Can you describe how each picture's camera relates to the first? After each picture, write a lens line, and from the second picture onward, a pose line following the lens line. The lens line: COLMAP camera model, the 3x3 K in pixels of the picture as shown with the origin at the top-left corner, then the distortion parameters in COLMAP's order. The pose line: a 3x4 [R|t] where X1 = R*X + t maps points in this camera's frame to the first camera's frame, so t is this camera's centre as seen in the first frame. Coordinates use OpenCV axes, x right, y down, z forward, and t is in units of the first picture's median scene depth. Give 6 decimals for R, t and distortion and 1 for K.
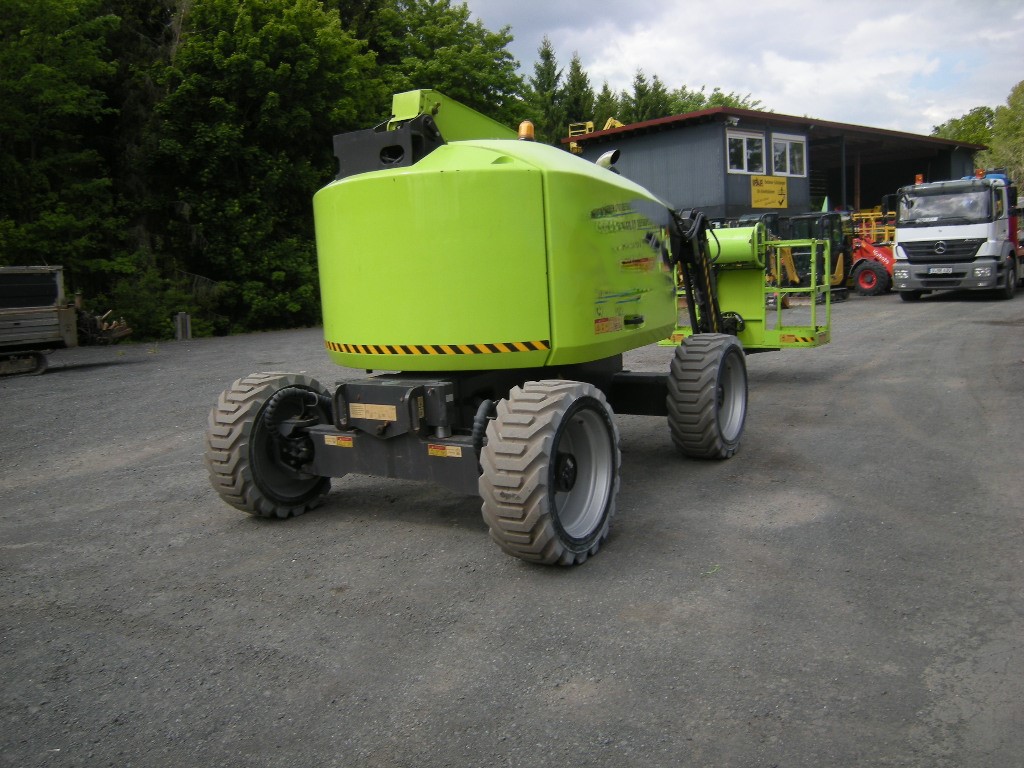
lens RADIAL K [[858.4, 0, 512.0], [0, 858.4, 384.0], [0, 0, 1]] dist [-0.109402, 0.024843]
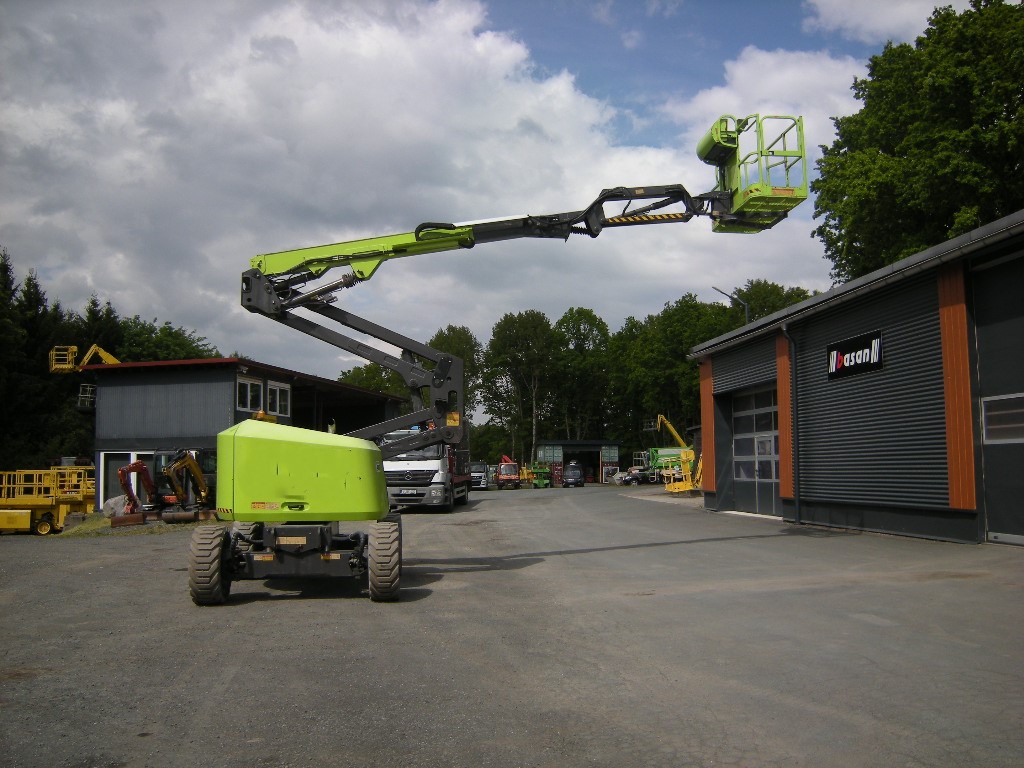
lens RADIAL K [[858.4, 0, 512.0], [0, 858.4, 384.0], [0, 0, 1]] dist [-0.109402, 0.024843]
pose [[0.781617, 0.103906, 0.615043, -0.255105], [0.061284, 0.968465, -0.241495, 0.047154], [-0.620741, 0.226449, 0.750601, -0.237281]]
